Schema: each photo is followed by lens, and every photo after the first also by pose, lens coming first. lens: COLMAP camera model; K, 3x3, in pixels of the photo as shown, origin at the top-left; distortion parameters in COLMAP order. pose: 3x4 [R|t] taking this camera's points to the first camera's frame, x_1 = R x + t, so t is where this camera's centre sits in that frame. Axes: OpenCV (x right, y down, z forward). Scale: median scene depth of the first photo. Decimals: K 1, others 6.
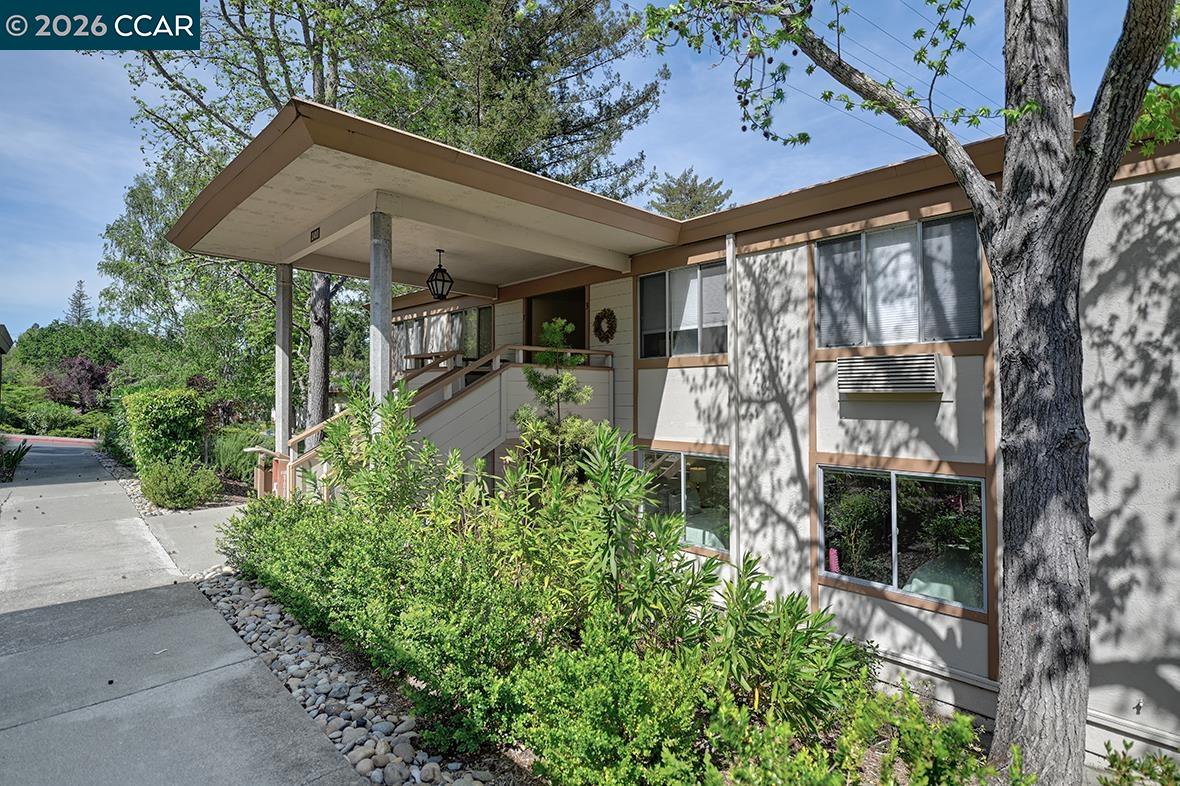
lens RADIAL K [[600.8, 0, 590.0], [0, 600.8, 393.0], [0, 0, 1]] dist [0.024071, -0.000180]
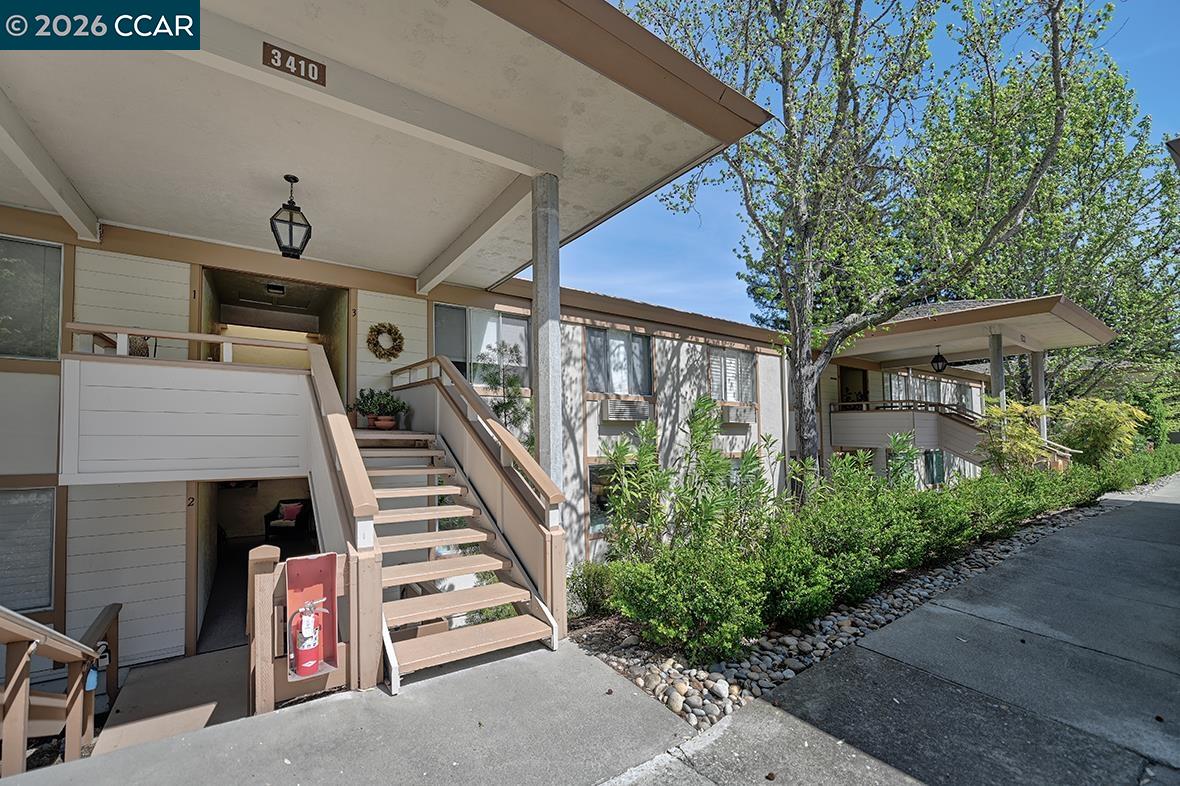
lens RADIAL K [[492.1, 0, 590.0], [0, 492.1, 393.0], [0, 0, 1]] dist [-0.000440, -0.000014]
pose [[0.144932, 0.062428, 0.987470, -0.900465], [-0.018218, 0.998007, -0.060420, 0.008751], [-0.989274, -0.009233, 0.145781, 0.787377]]
